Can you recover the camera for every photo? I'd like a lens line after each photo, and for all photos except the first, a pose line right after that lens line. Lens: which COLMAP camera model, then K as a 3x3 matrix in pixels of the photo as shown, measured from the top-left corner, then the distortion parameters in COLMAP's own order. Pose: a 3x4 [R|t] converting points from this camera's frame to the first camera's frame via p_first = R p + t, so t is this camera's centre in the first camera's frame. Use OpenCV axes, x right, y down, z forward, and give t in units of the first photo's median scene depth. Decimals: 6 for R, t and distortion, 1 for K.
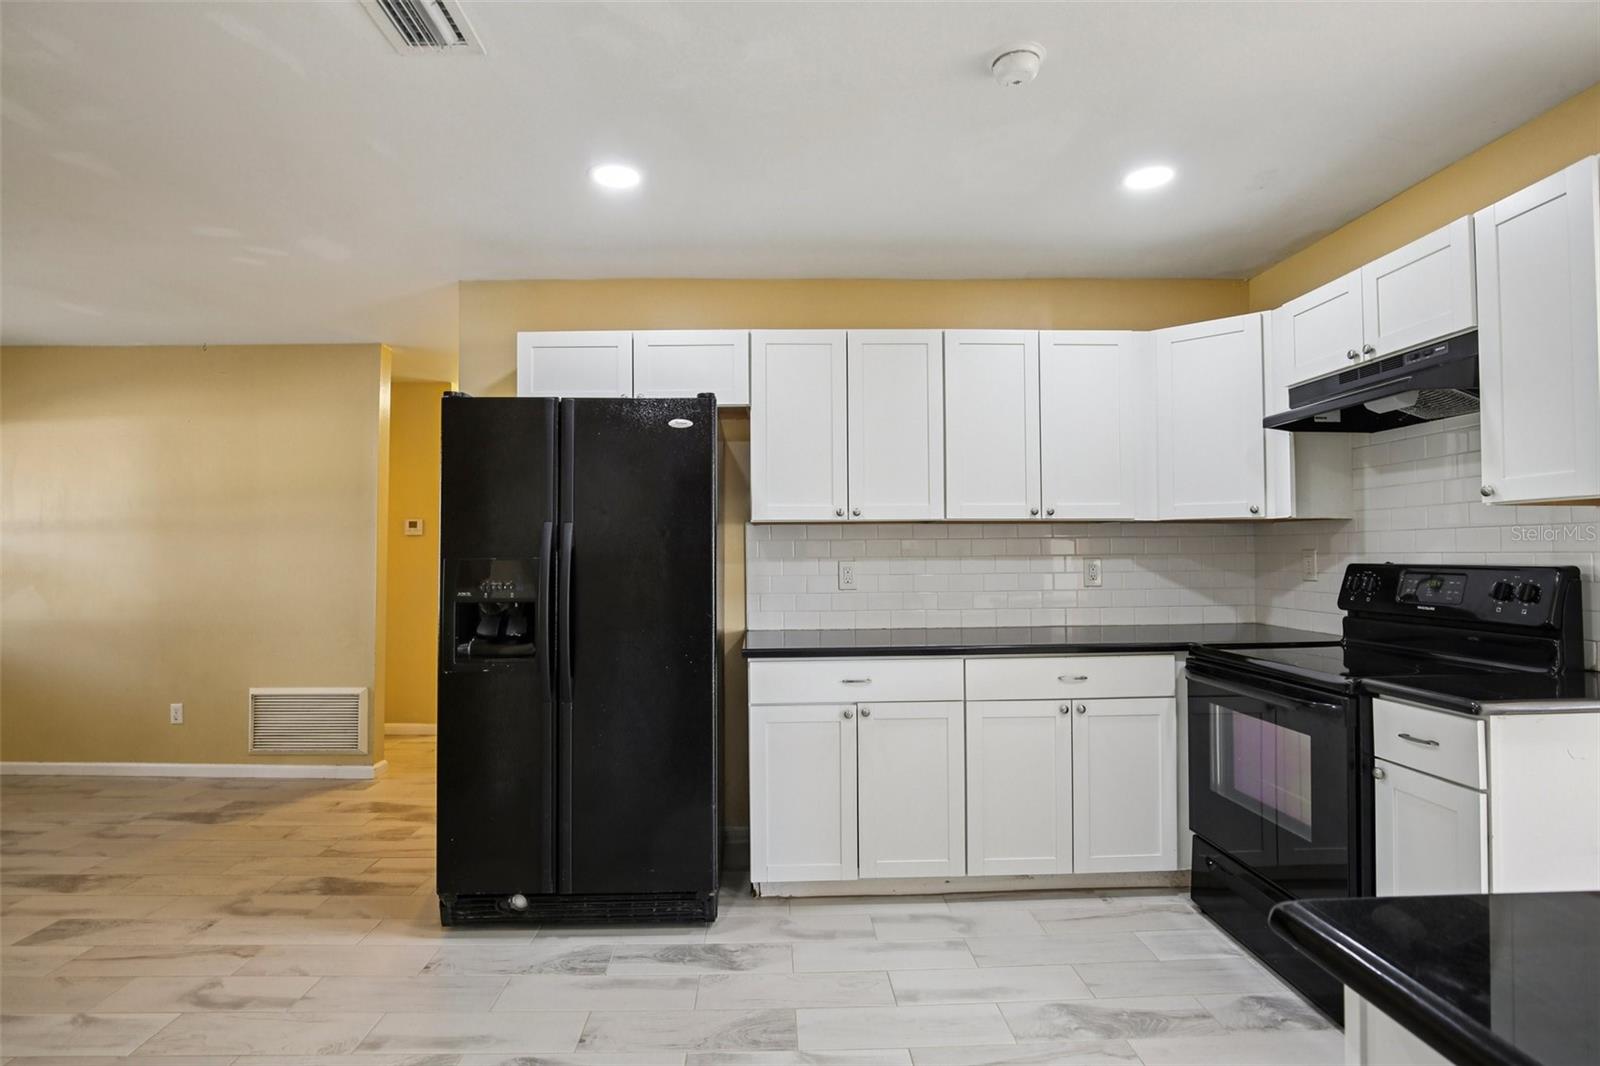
lens RADIAL K [[780.7, 0, 795.6], [0, 780.7, 535.0], [0, 0, 1]] dist [-0.032276, 0.006067]
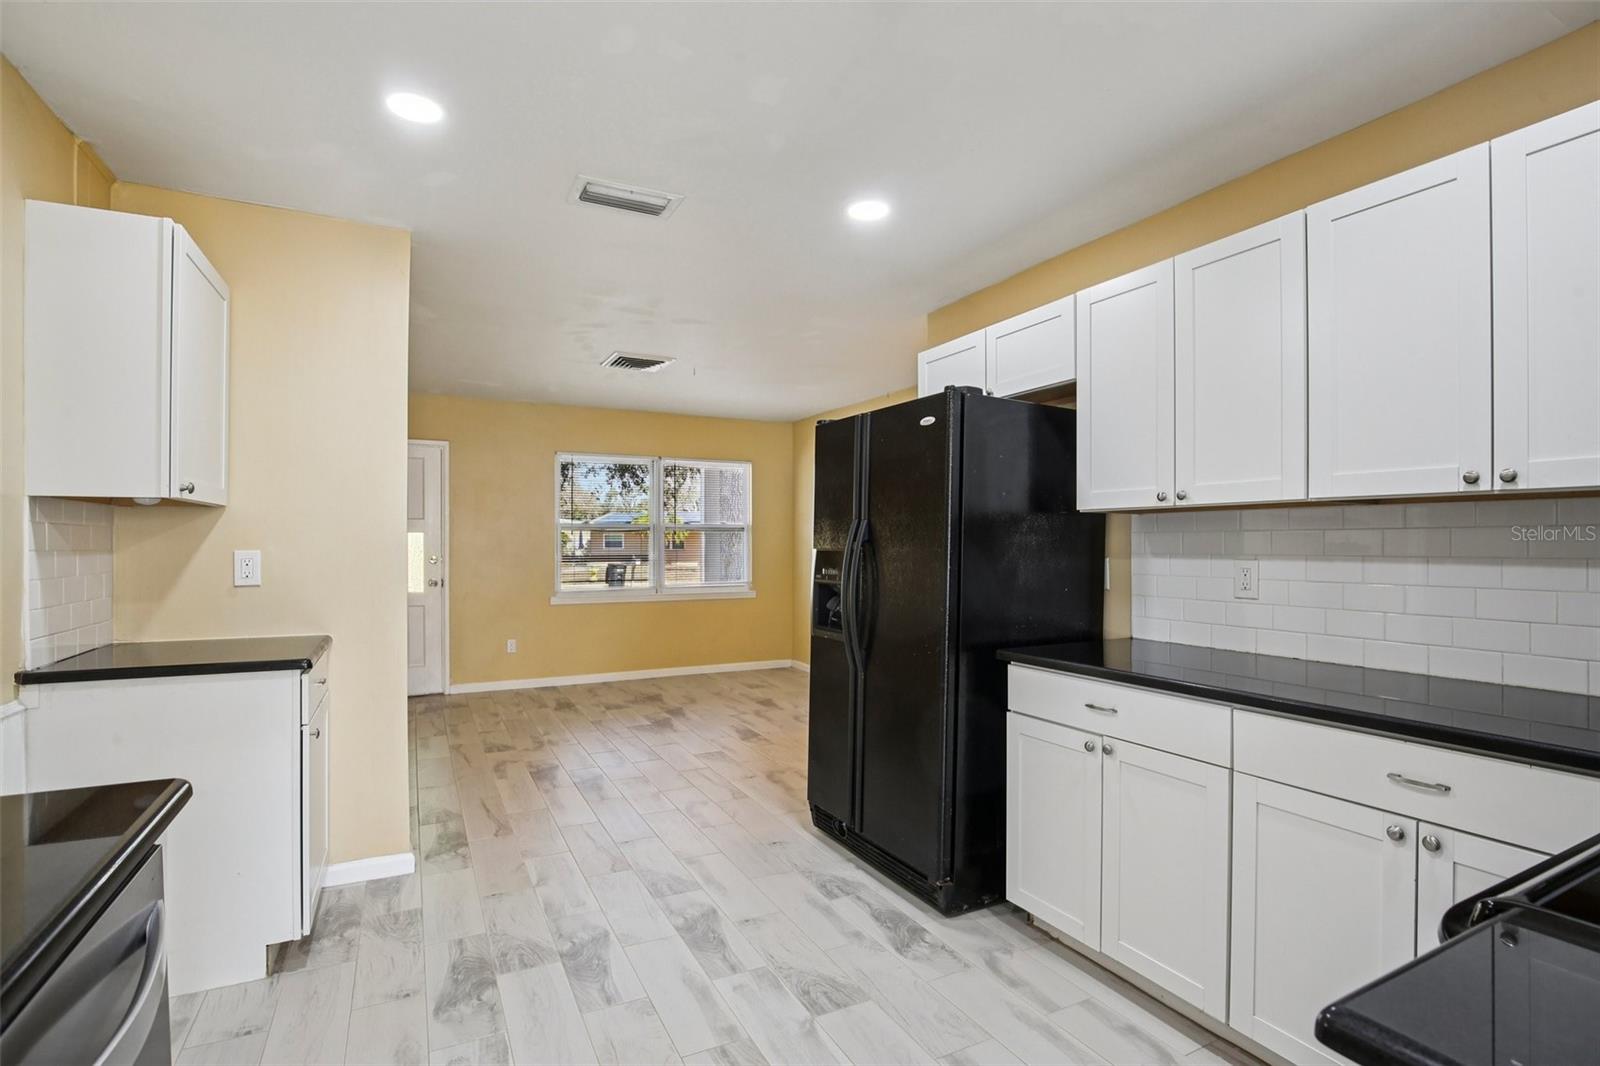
lens RADIAL K [[764.1, 0, 790.5], [0, 764.1, 540.3], [0, 0, 1]] dist [-0.024775, 0.001737]
pose [[0.424918, 0.004868, -0.905219, 0.651824], [0.016062, 0.999788, 0.012916, -0.000910], [0.905089, -0.020028, 0.424750, 0.380311]]
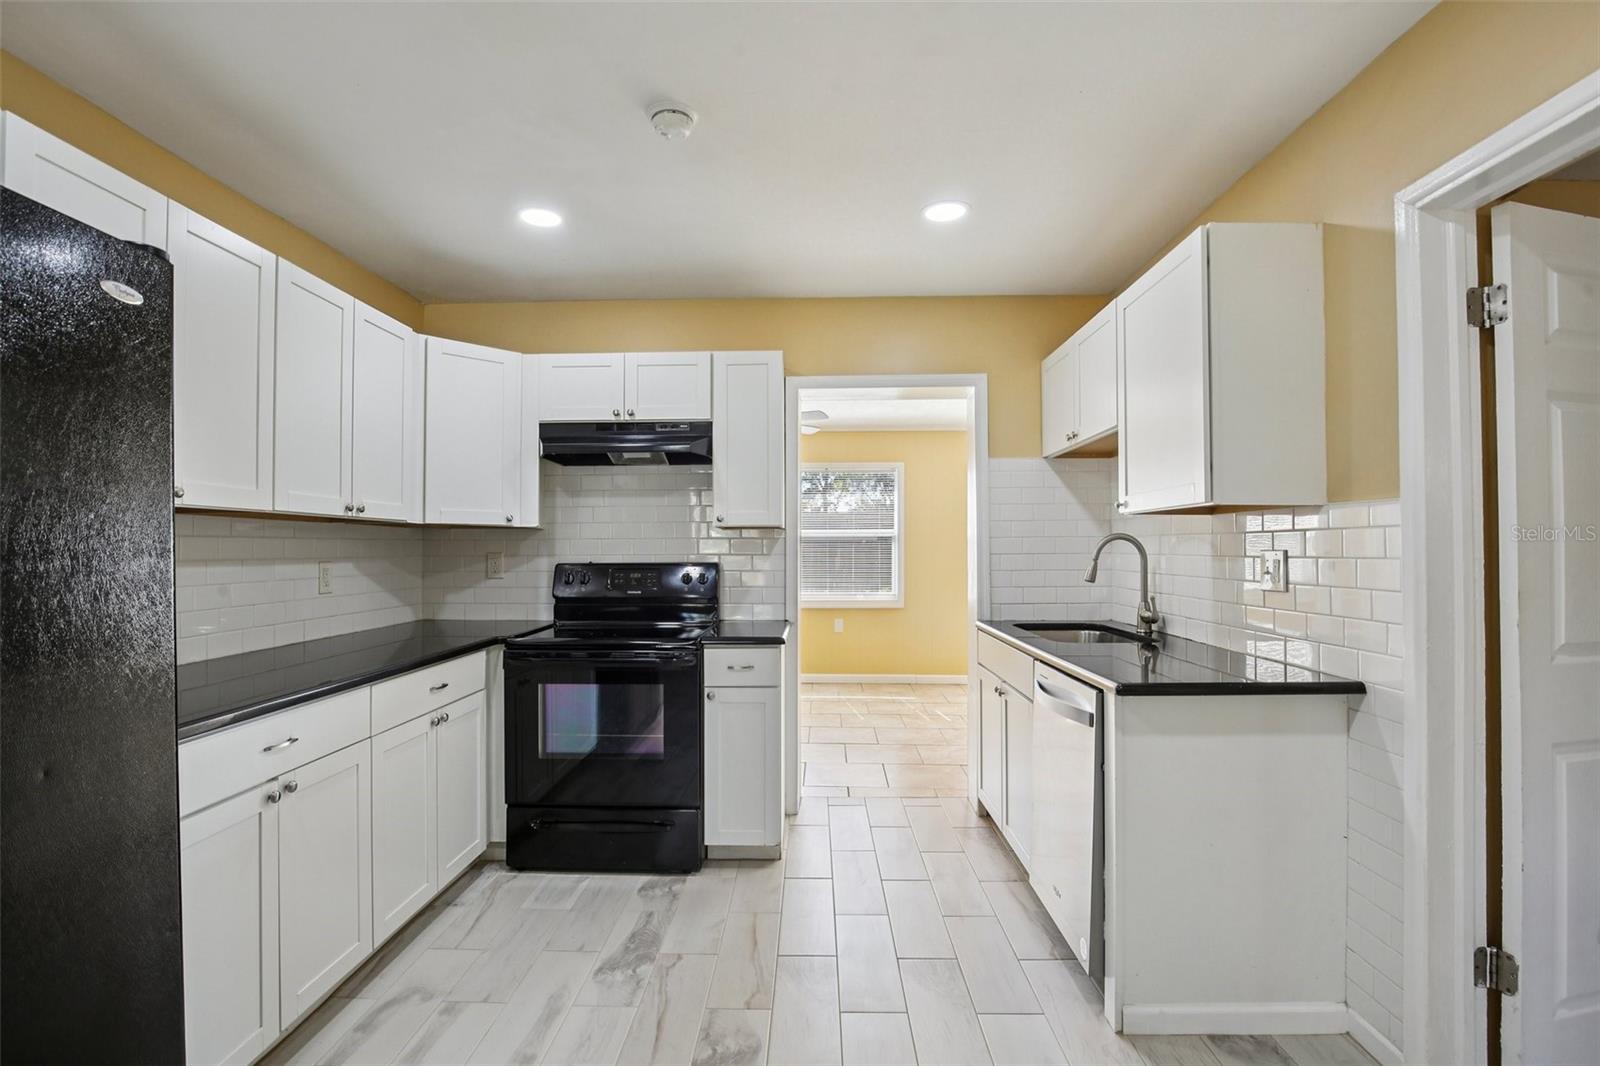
lens RADIAL K [[764.1, 0, 790.5], [0, 764.1, 540.3], [0, 0, 1]] dist [-0.024775, 0.001737]
pose [[0.068105, 0.019675, 0.997484, -0.551483], [-0.021040, 0.999611, -0.018280, 0.012806], [-0.997456, -0.019742, 0.068492, 0.514572]]
